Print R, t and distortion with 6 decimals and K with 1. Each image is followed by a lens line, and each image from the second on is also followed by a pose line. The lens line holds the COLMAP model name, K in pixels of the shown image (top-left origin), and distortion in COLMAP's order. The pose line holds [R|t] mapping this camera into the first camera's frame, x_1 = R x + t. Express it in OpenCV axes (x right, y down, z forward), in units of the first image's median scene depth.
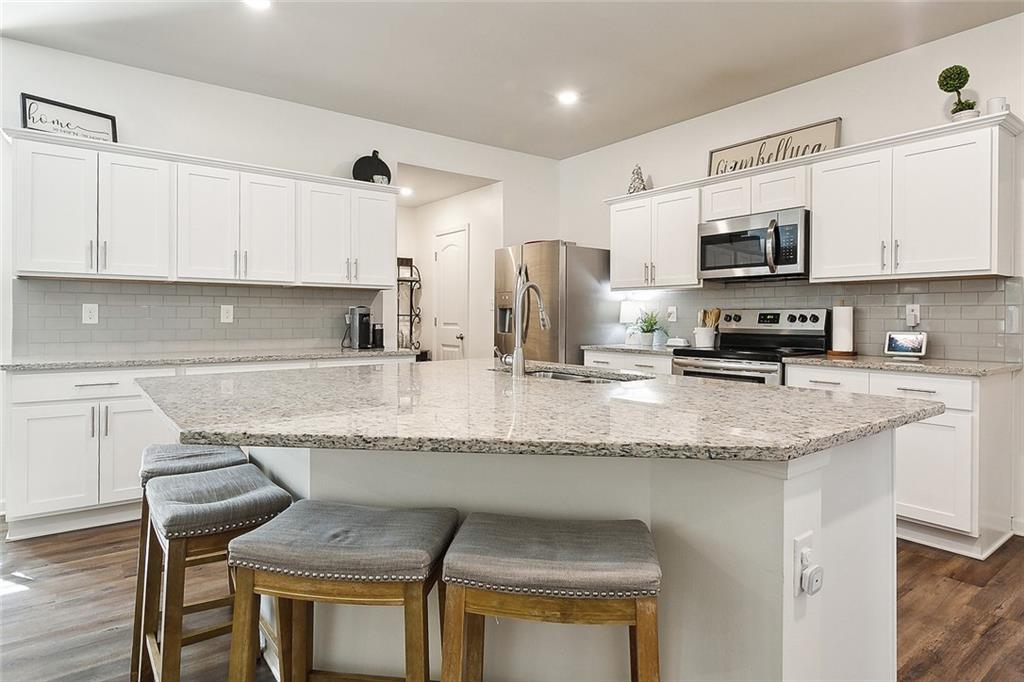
lens RADIAL K [[578.8, 0, 511.8], [0, 578.8, 321.4], [0, 0, 1]] dist [-0.001000, 0.000239]
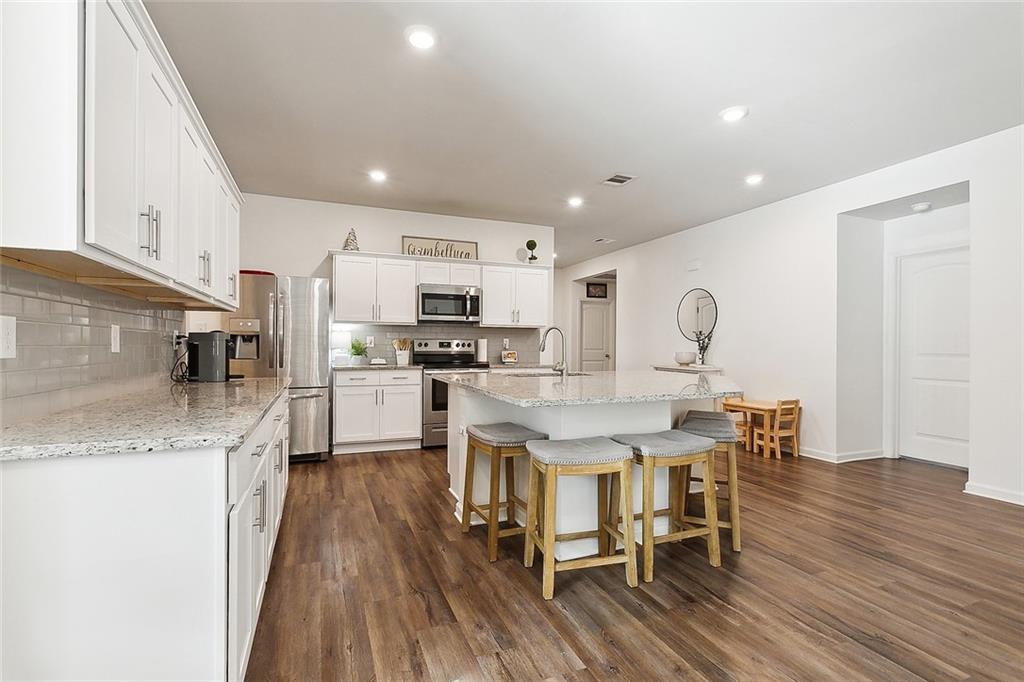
lens RADIAL K [[466.7, 0, 512.0], [0, 466.7, 341.0], [0, 0, 1]] dist [-0.000433, -0.000017]
pose [[0.257839, 0.007656, 0.966157, -0.893823], [0.001156, 0.999965, -0.008232, -0.005374], [-0.966187, 0.003239, 0.257822, 0.462271]]
